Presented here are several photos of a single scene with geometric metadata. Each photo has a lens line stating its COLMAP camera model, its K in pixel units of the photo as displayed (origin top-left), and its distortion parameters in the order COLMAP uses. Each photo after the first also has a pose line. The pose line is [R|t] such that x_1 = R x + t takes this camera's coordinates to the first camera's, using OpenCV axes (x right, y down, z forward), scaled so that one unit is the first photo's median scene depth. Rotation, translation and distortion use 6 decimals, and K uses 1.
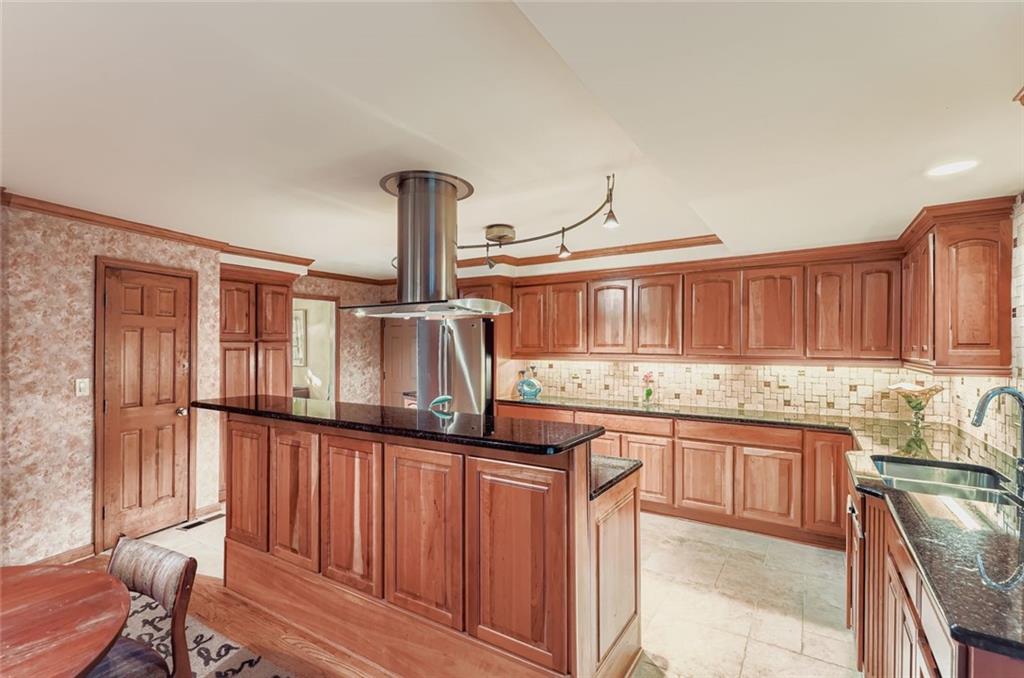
lens RADIAL K [[463.3, 0, 511.8], [0, 463.3, 342.2], [0, 0, 1]] dist [-0.001172, -0.000240]
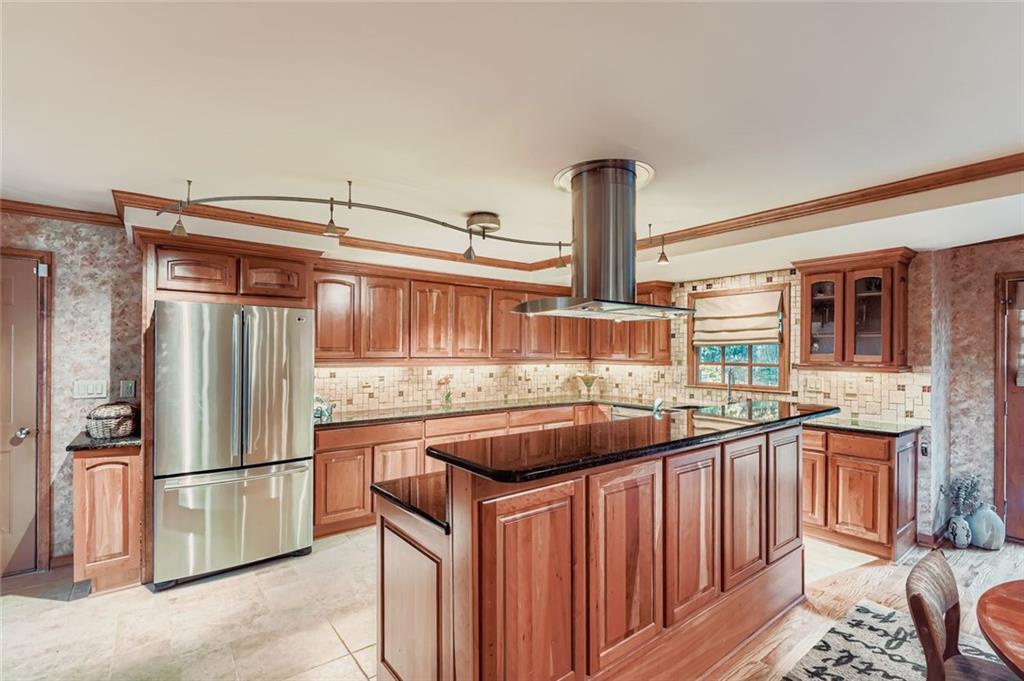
lens RADIAL K [[470.1, 0, 512.4], [0, 470.1, 351.0], [0, 0, 1]] dist [0.003184, 0.000042]
pose [[0.314516, 0.001908, 0.949250, -0.694746], [-0.010398, 0.999945, 0.001436, 0.007235], [-0.949195, -0.010322, 0.314518, 0.538895]]
